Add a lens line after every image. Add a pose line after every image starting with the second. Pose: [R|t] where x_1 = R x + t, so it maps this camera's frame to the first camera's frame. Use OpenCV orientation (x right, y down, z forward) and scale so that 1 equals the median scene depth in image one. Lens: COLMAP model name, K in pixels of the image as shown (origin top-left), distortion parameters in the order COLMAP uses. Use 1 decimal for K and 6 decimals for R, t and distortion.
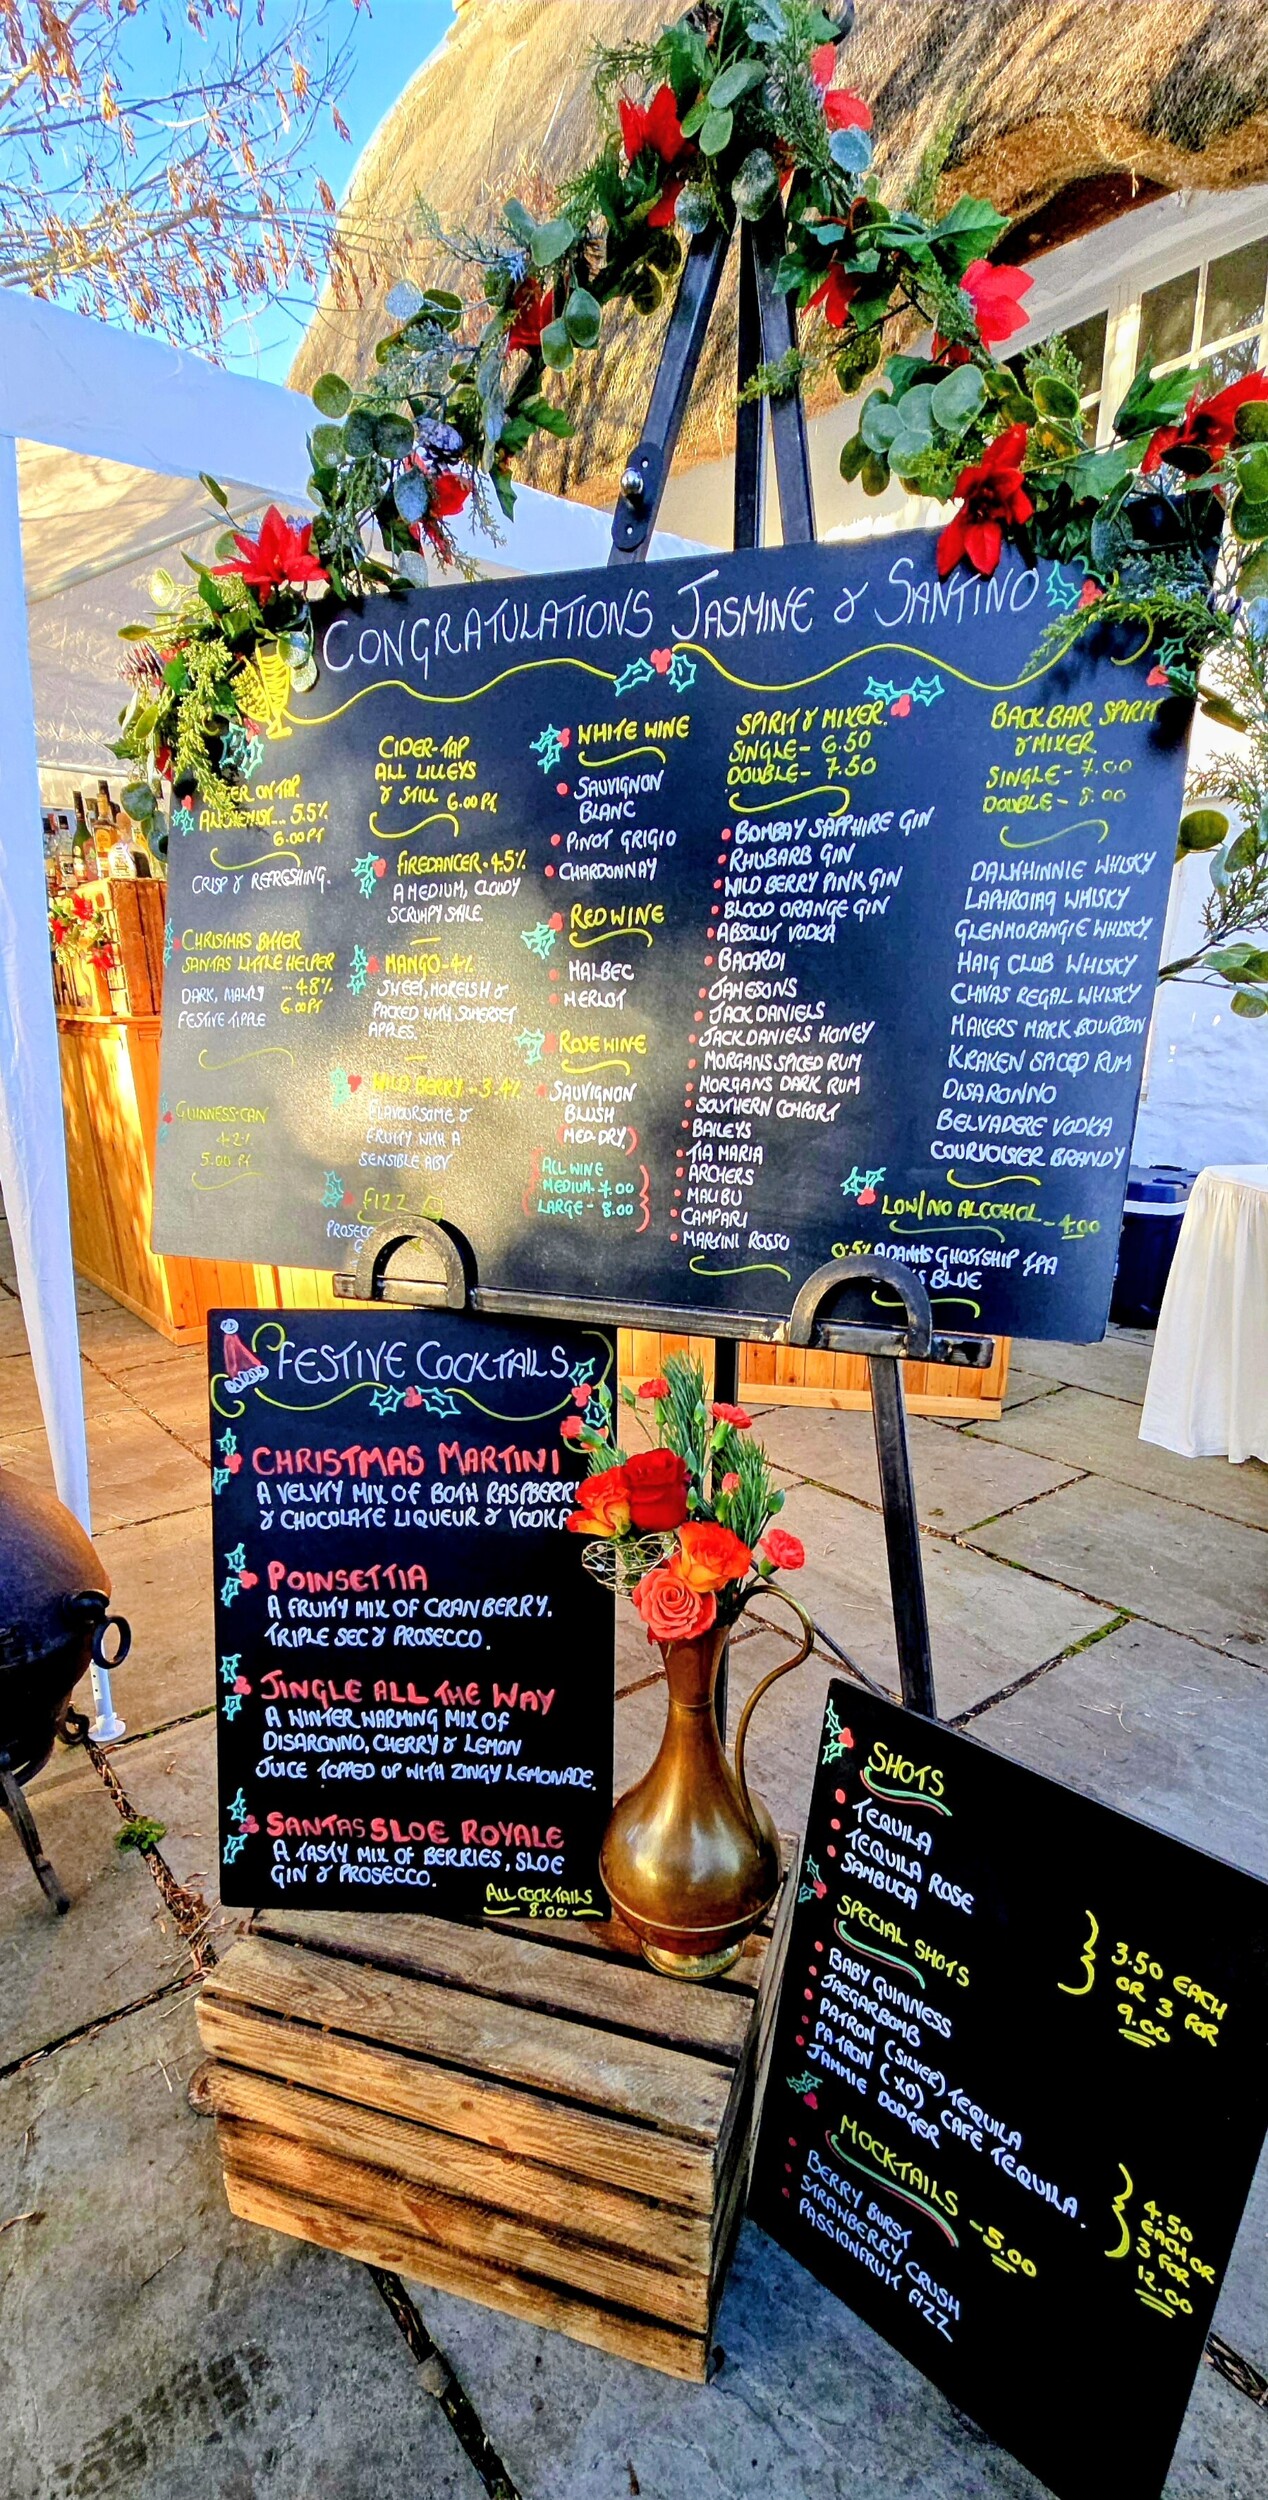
lens RADIAL K [[916.4, 0, 640.7], [0, 916.4, 1255.3], [0, 0, 1]] dist [0.000741, 0.000165]
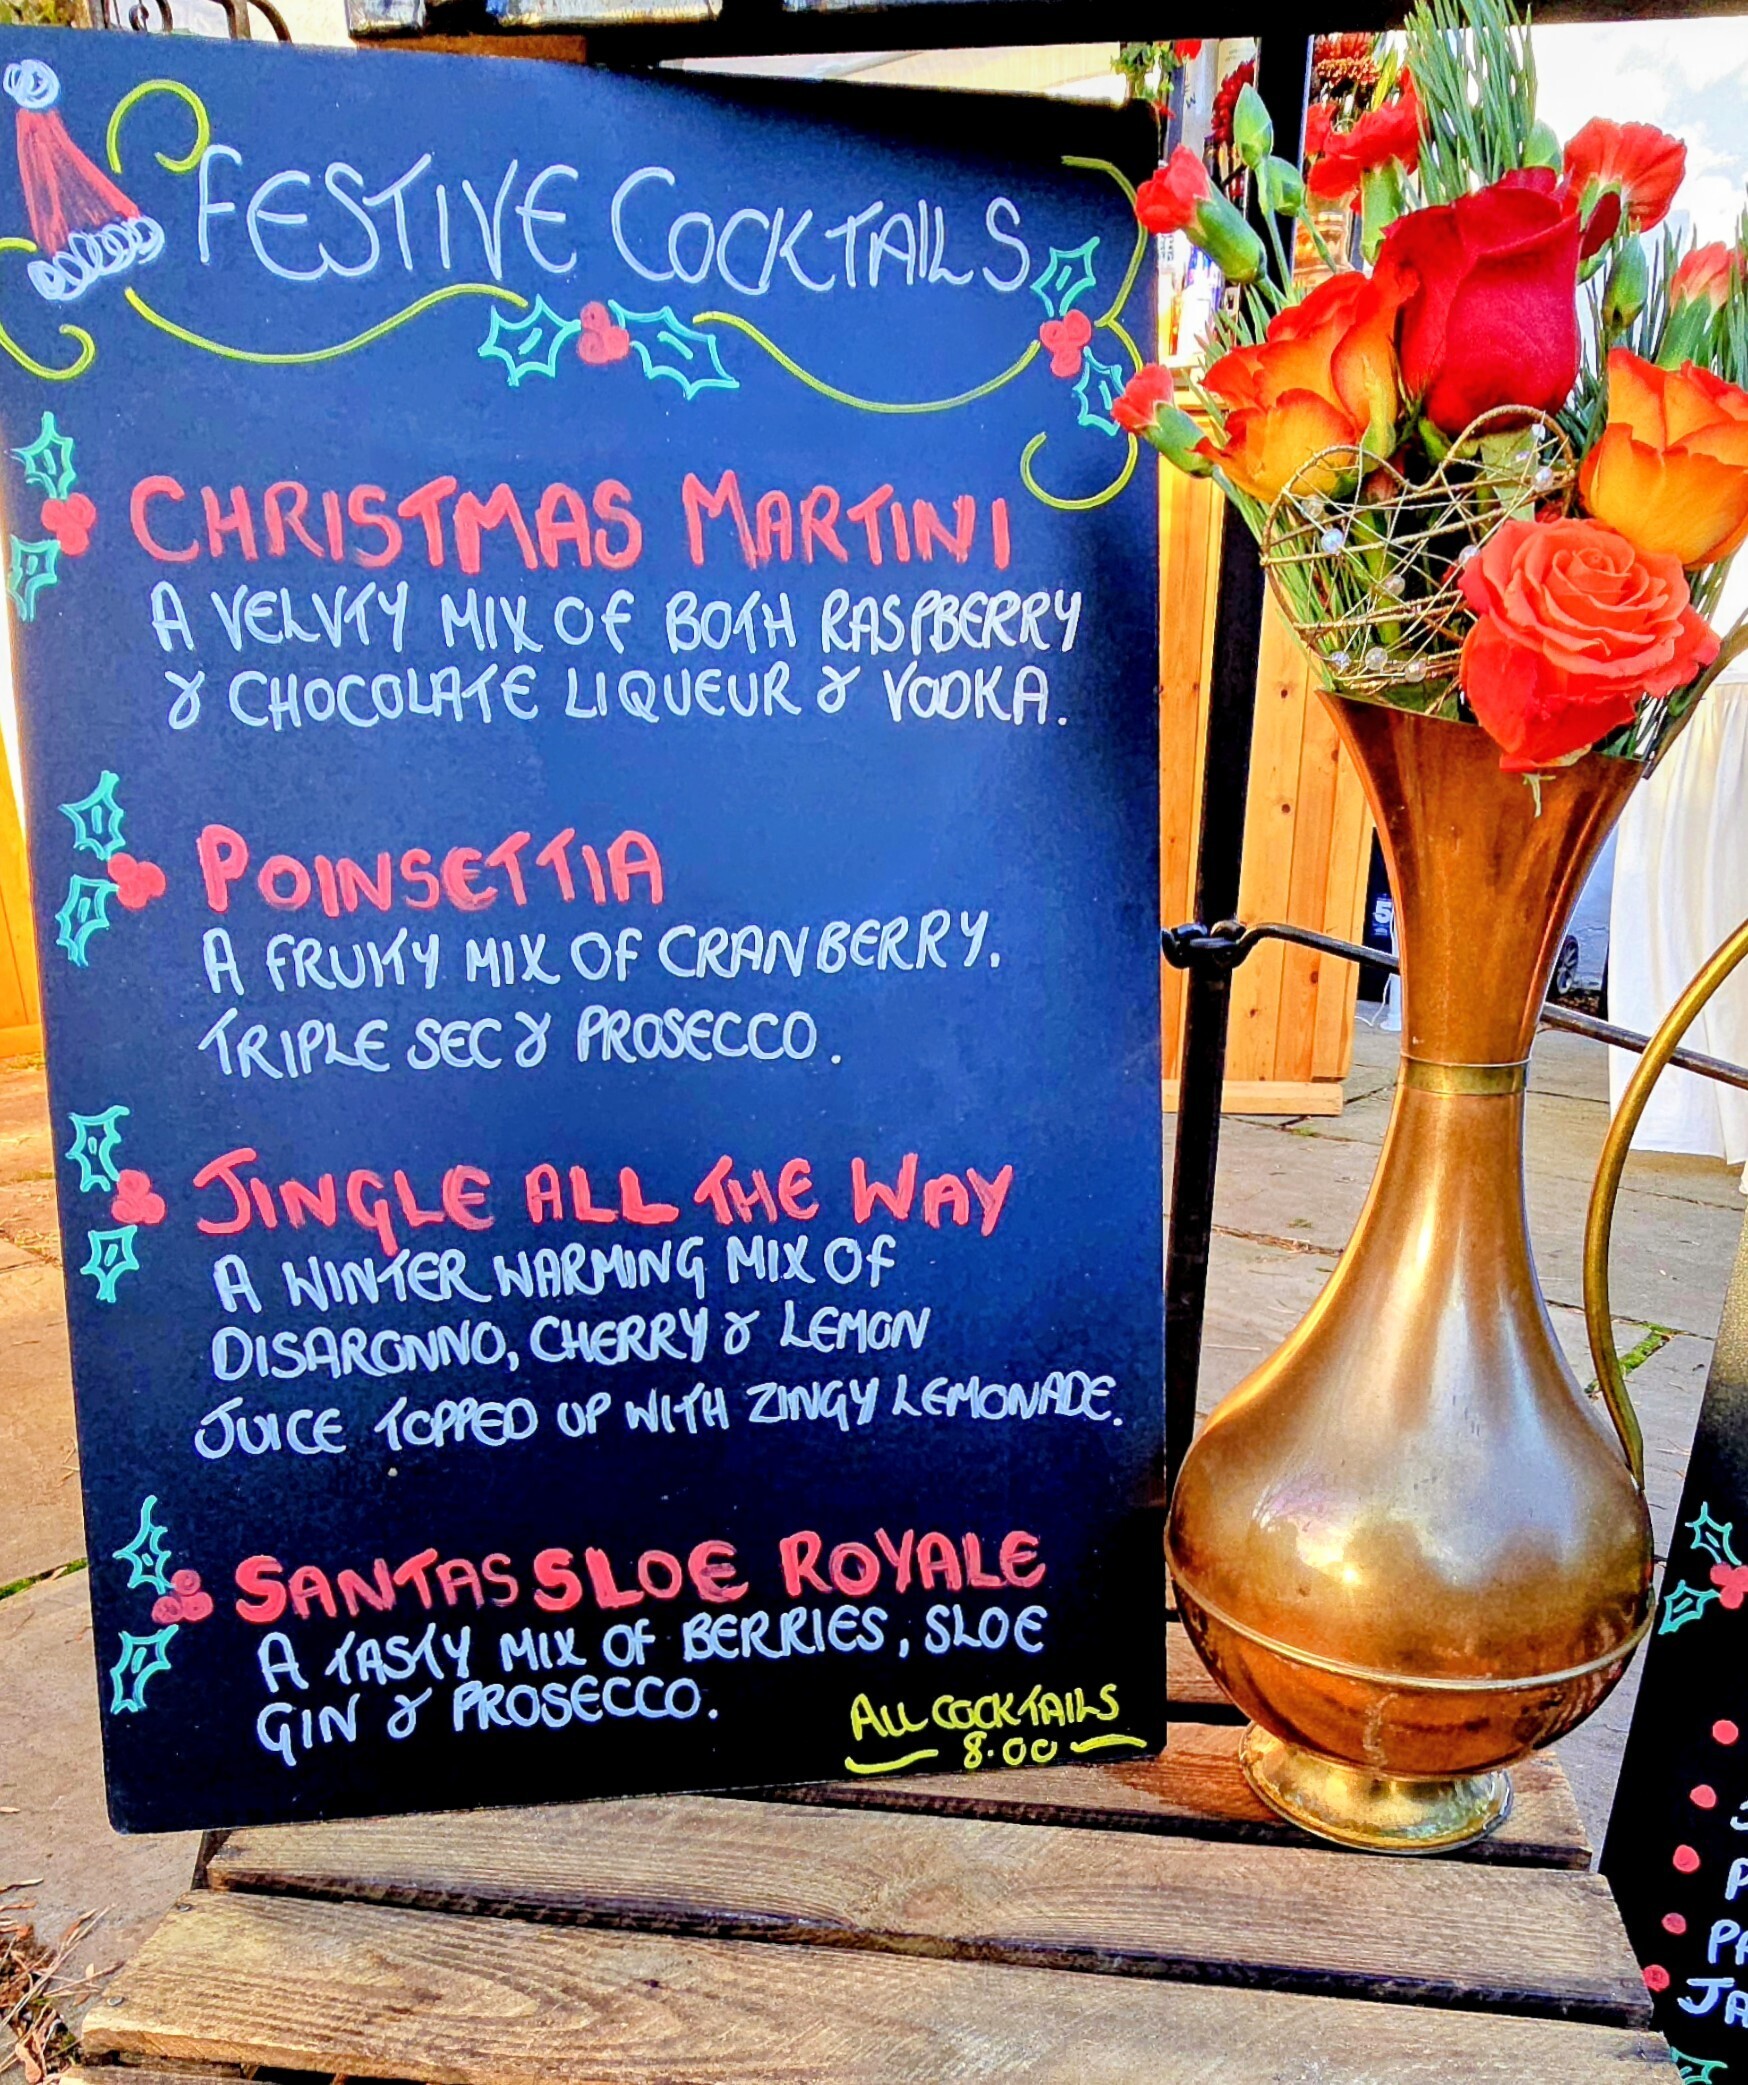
lens RADIAL K [[1437.5, 0, 871.5], [0, 1437.5, 1040.5], [0, 0, 1]] dist [0.000608, 0.000494]
pose [[0.990054, -0.049506, 0.131692, -0.229123], [0.045310, 0.998371, 0.034674, 0.403361], [-0.133194, -0.028362, 0.990684, 0.427275]]
